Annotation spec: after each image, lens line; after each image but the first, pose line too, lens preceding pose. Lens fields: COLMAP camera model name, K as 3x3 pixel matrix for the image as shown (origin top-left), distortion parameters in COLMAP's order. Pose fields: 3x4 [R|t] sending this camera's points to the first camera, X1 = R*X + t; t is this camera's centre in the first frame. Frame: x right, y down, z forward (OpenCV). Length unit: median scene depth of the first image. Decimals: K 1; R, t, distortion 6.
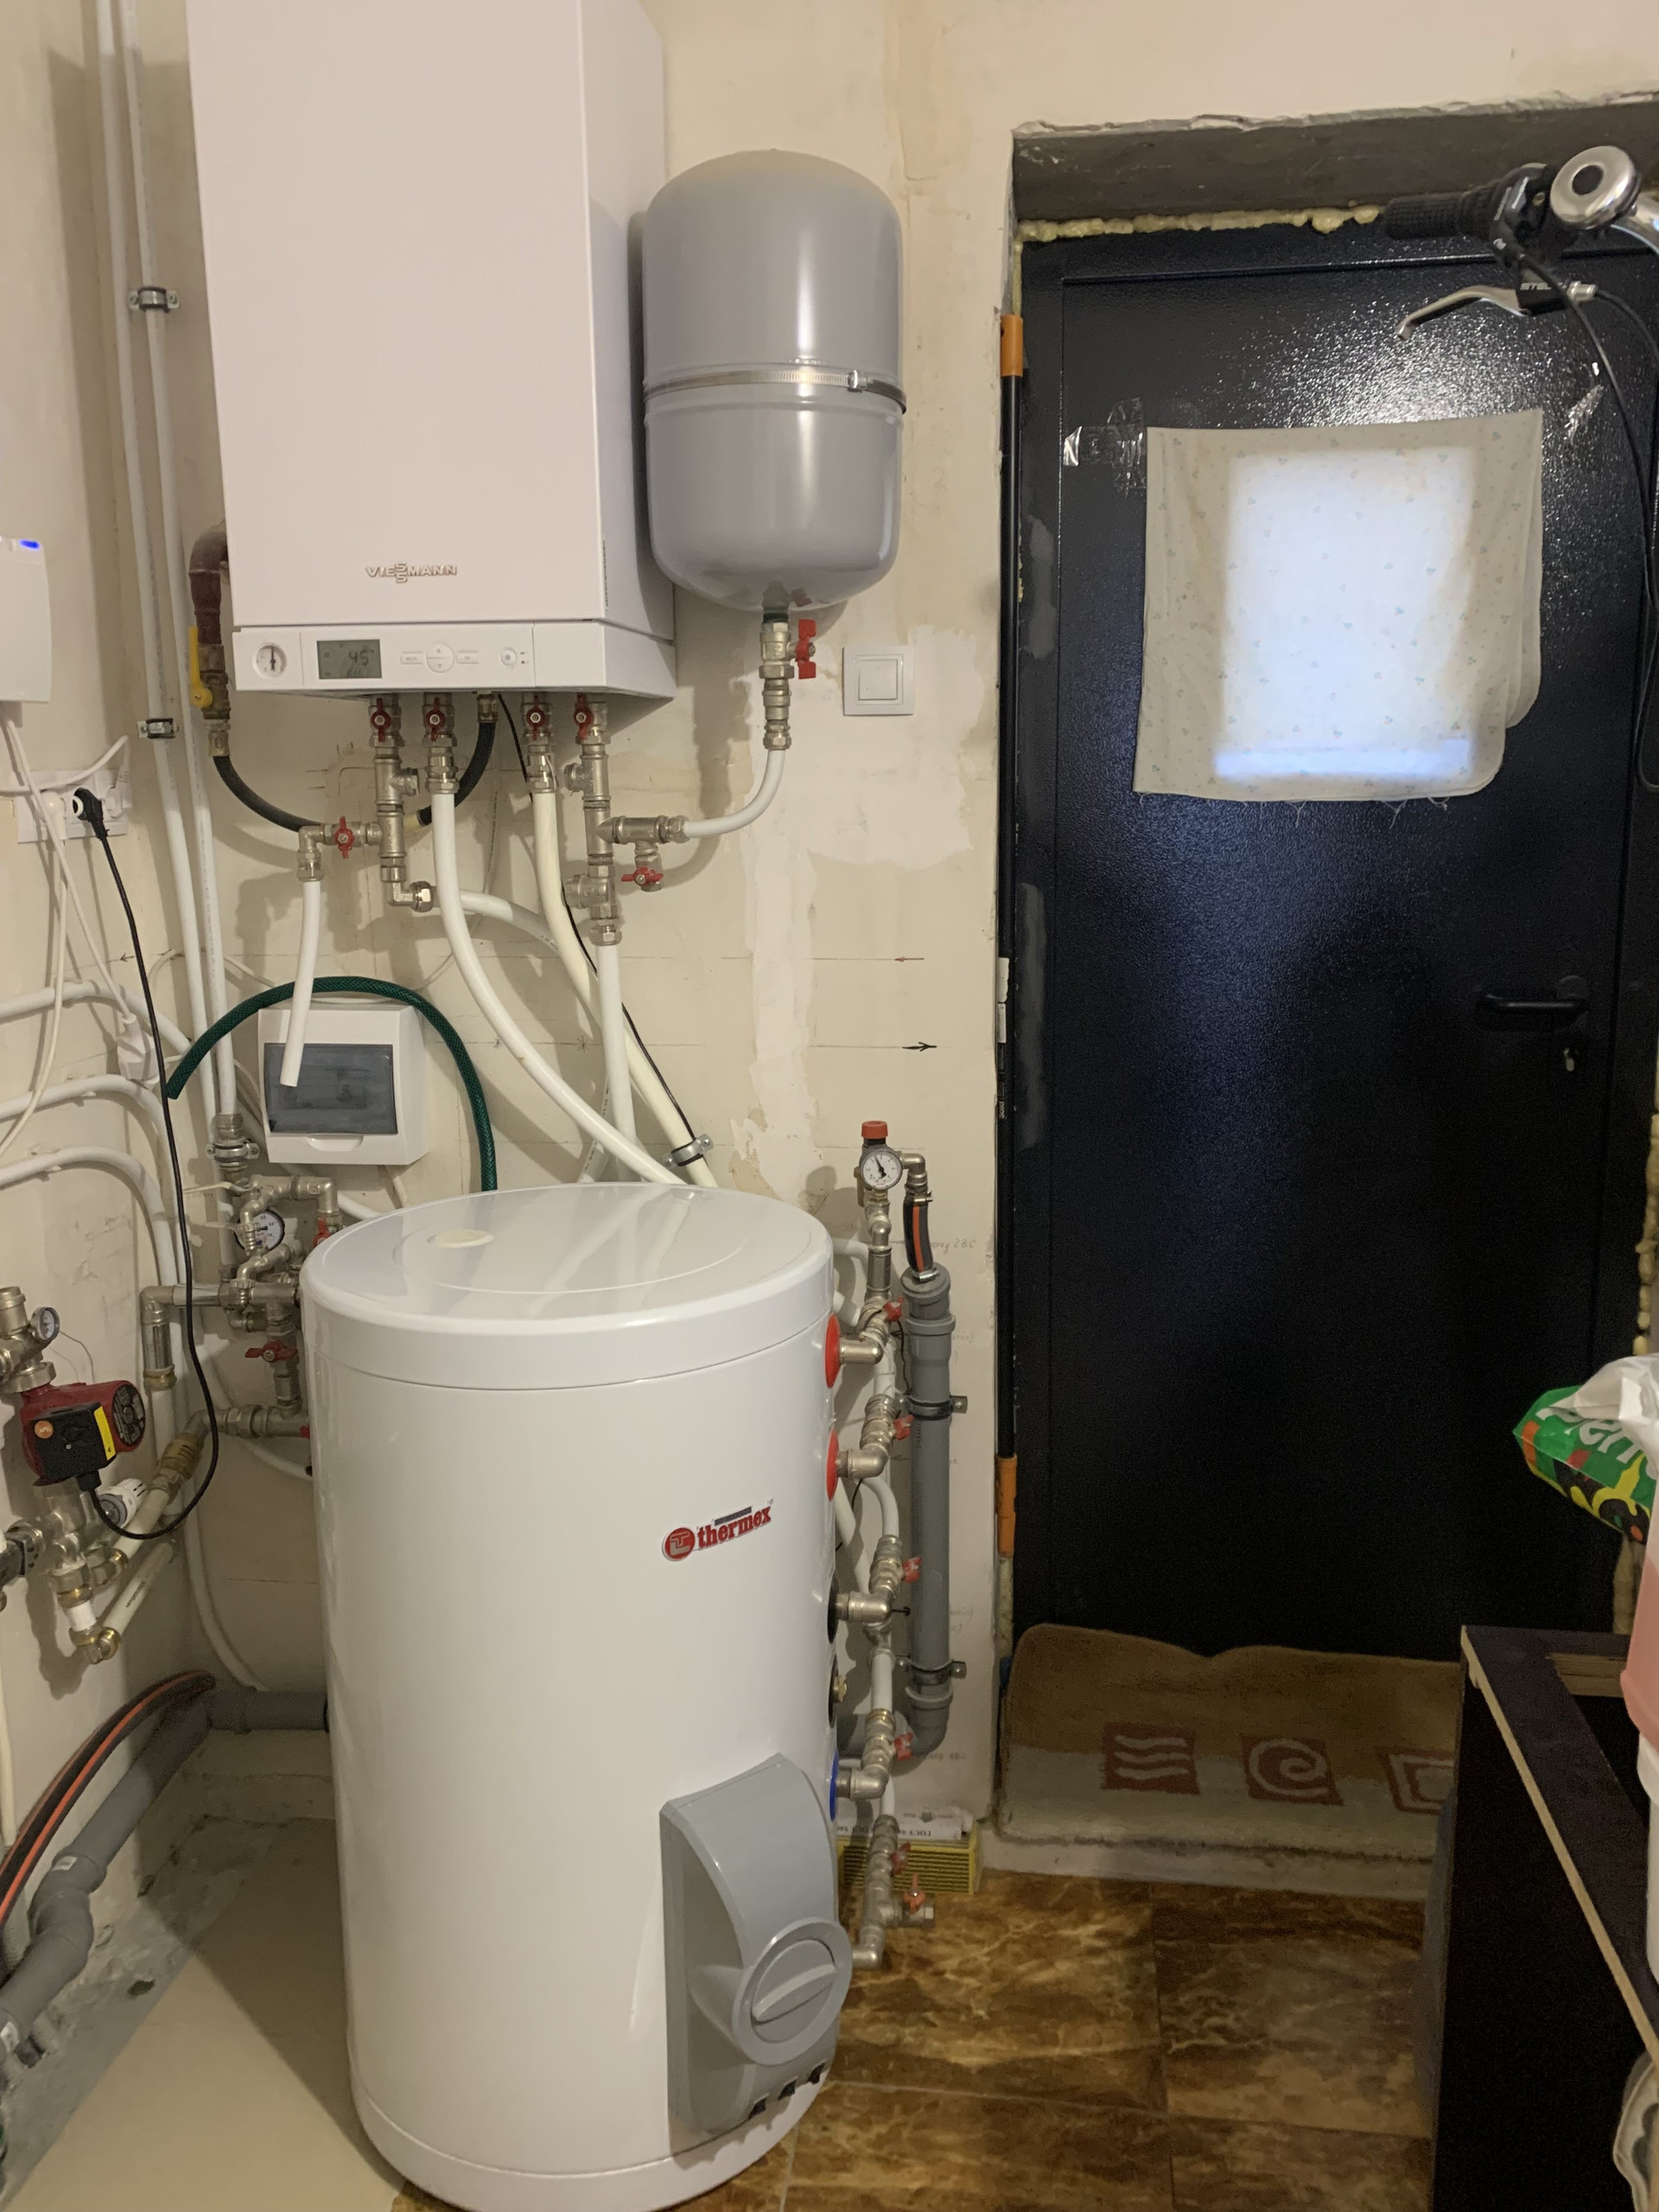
lens RADIAL K [[1695.4, 0, 850.6], [0, 1695.4, 1082.2], [0, 0, 1]] dist [0.039502, -0.039962]
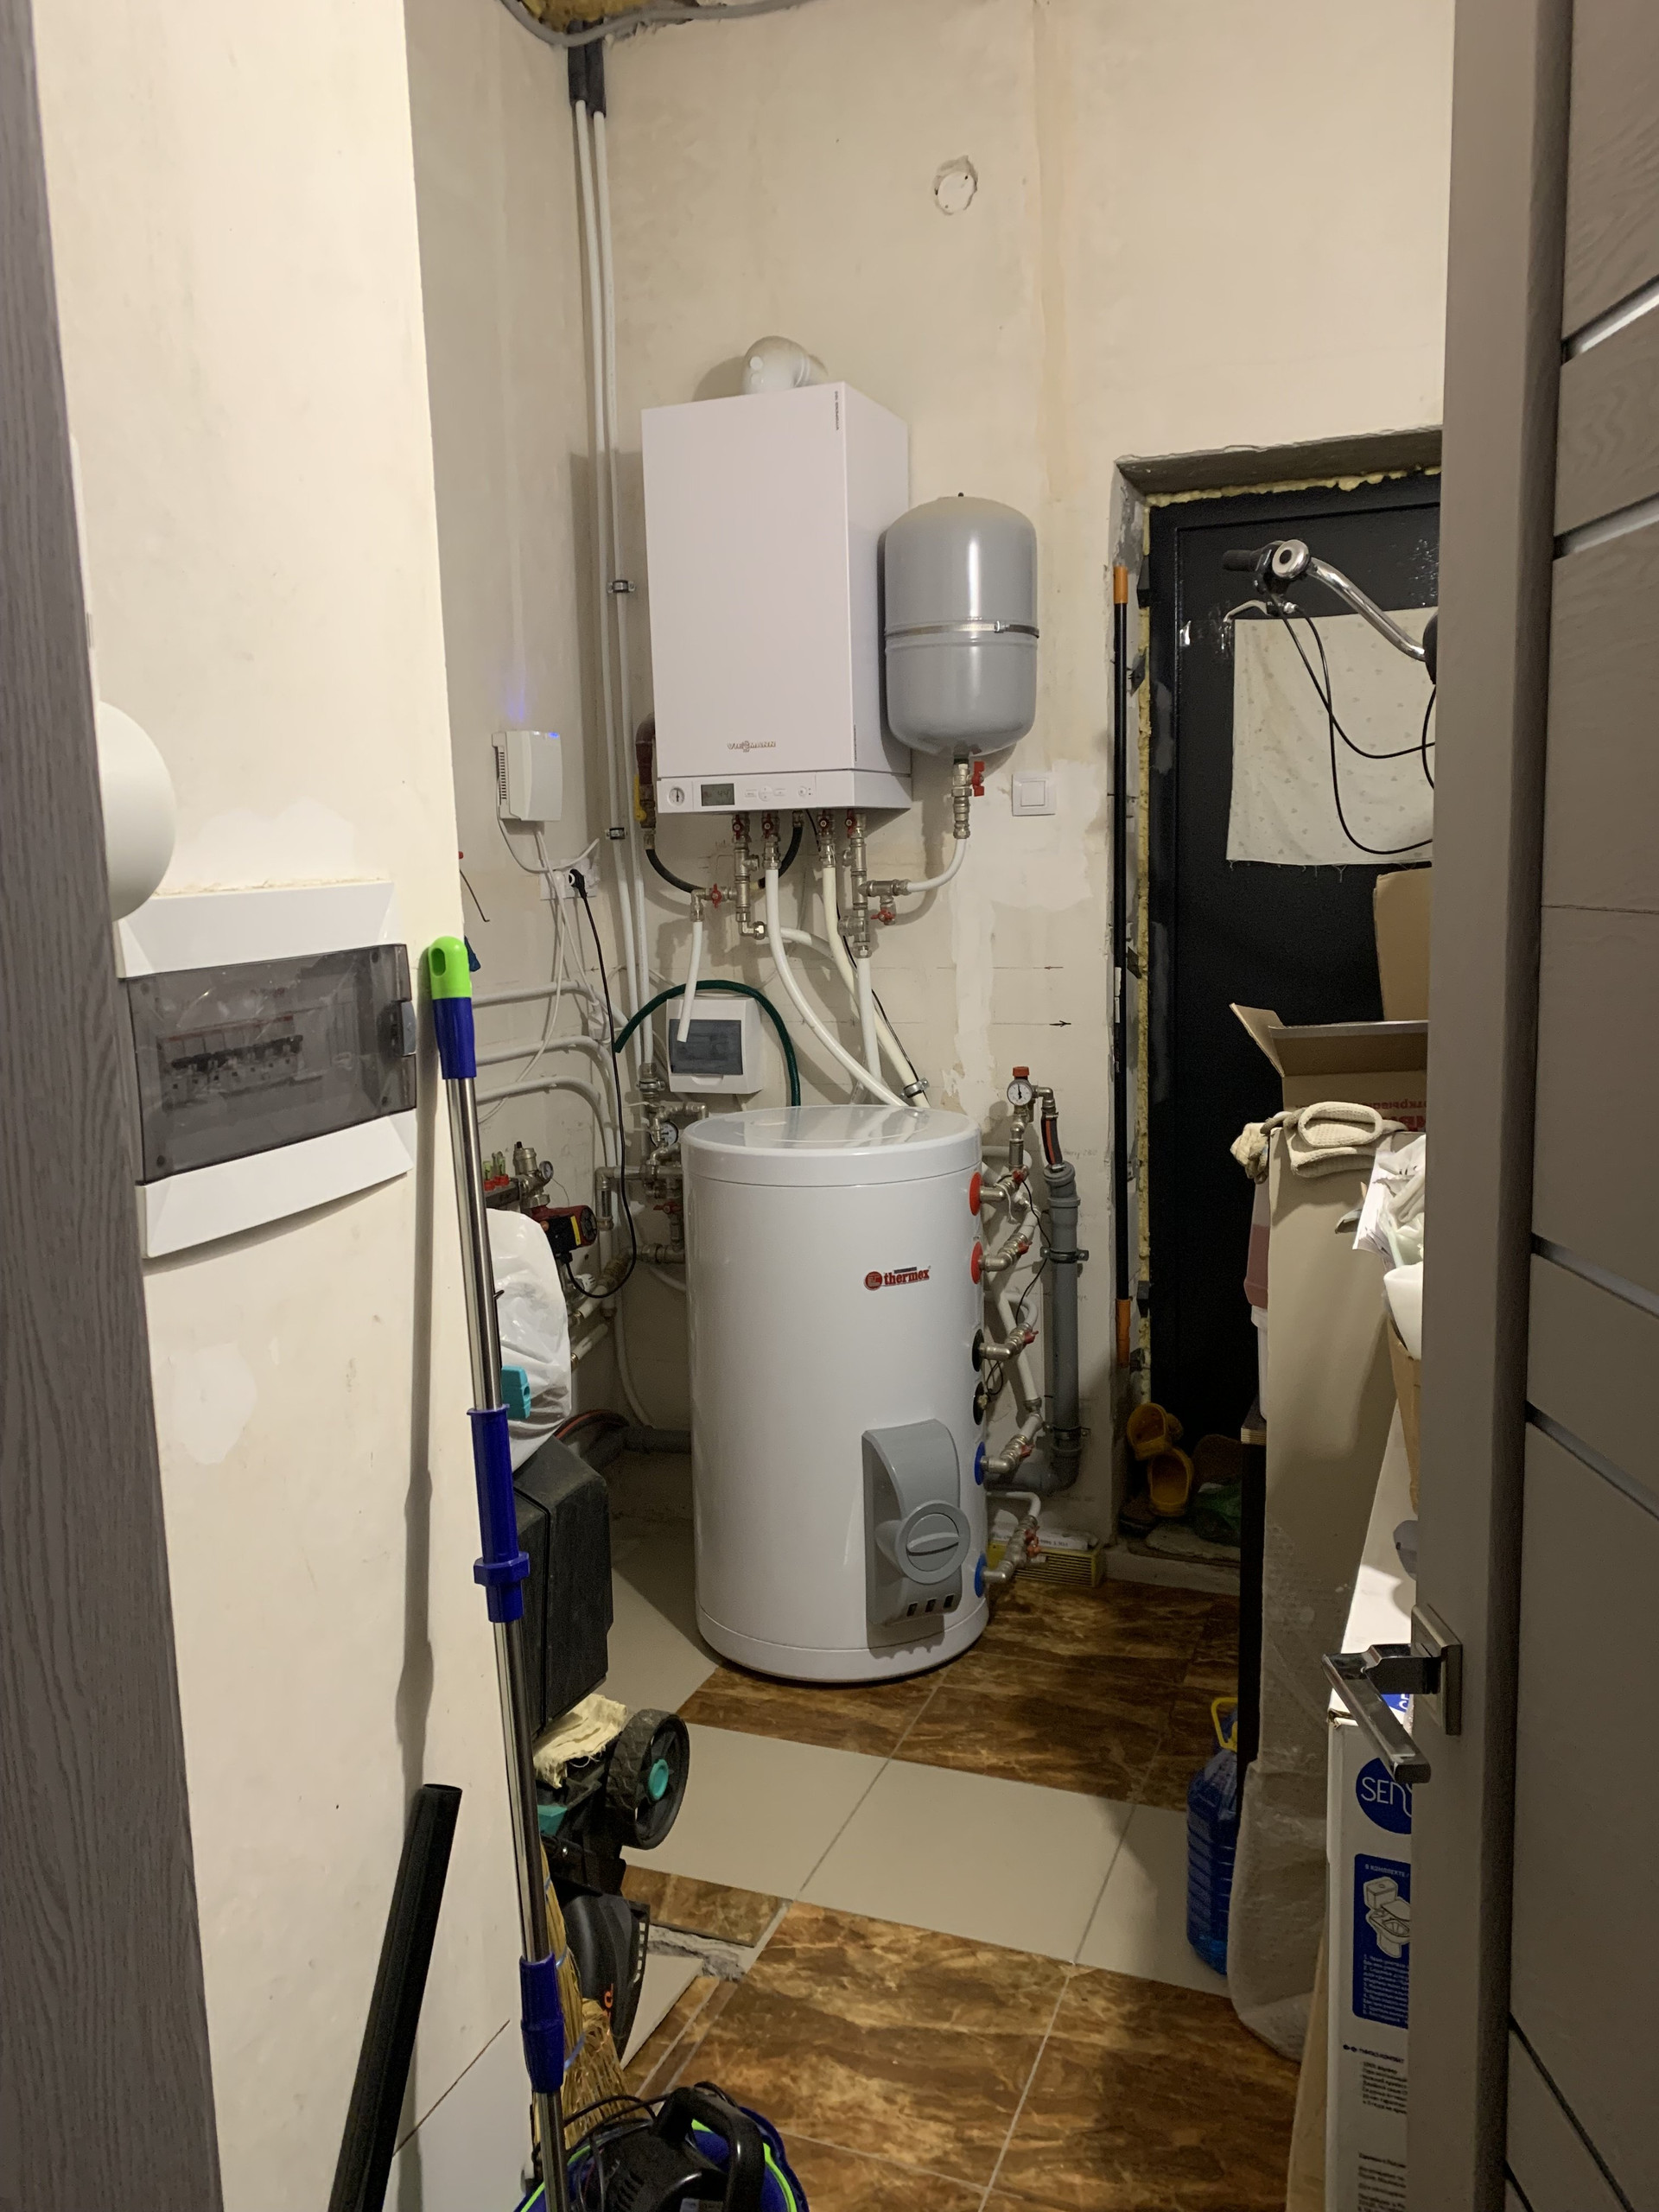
lens RADIAL K [[1695.4, 0, 813.8], [0, 1695.4, 1094.8], [0, 0, 1]] dist [0.039502, -0.039962]
pose [[0.966198, 0.018150, -0.257160, 0.231010], [-0.028023, 0.999002, -0.034777, 0.108498], [0.256272, 0.040808, 0.965743, -0.588530]]
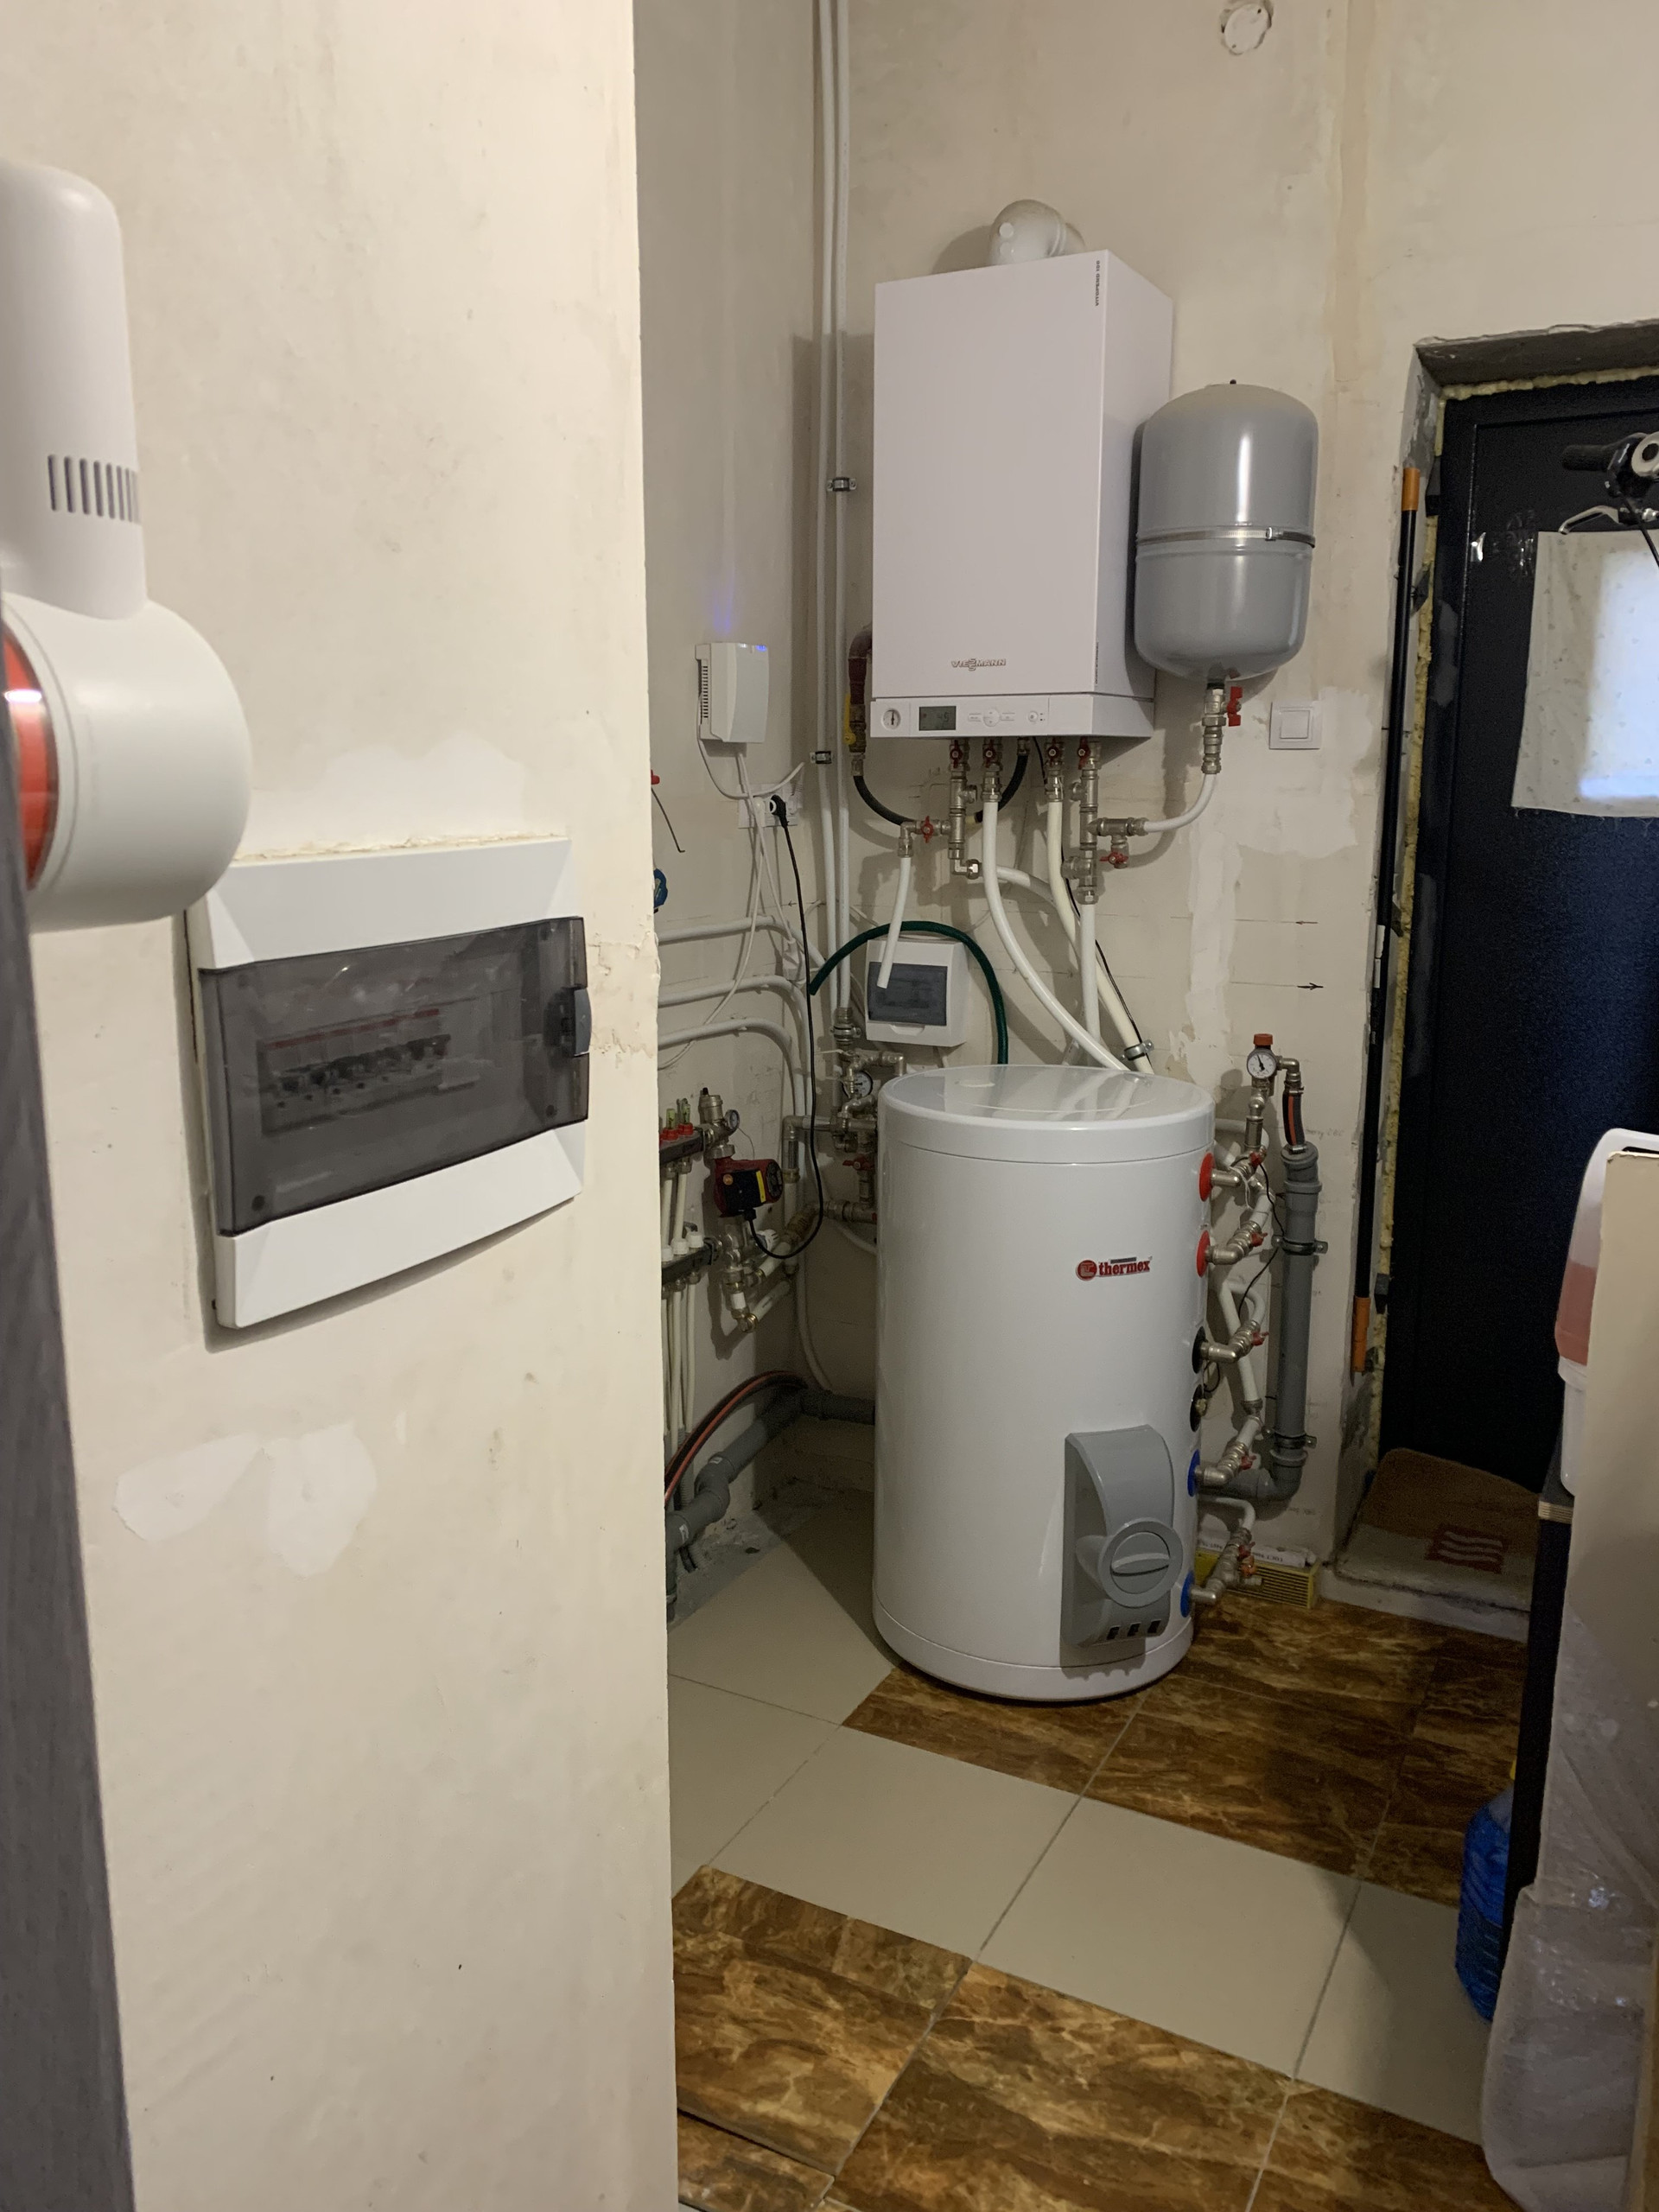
lens RADIAL K [[1695.4, 0, 820.1], [0, 1695.4, 1084.5], [0, 0, 1]] dist [0.039502, -0.039962]
pose [[0.932753, 0.076264, -0.352357, 0.169855], [-0.076393, 0.996986, 0.013561, 0.073150], [0.352330, 0.014269, 0.935767, -0.468747]]
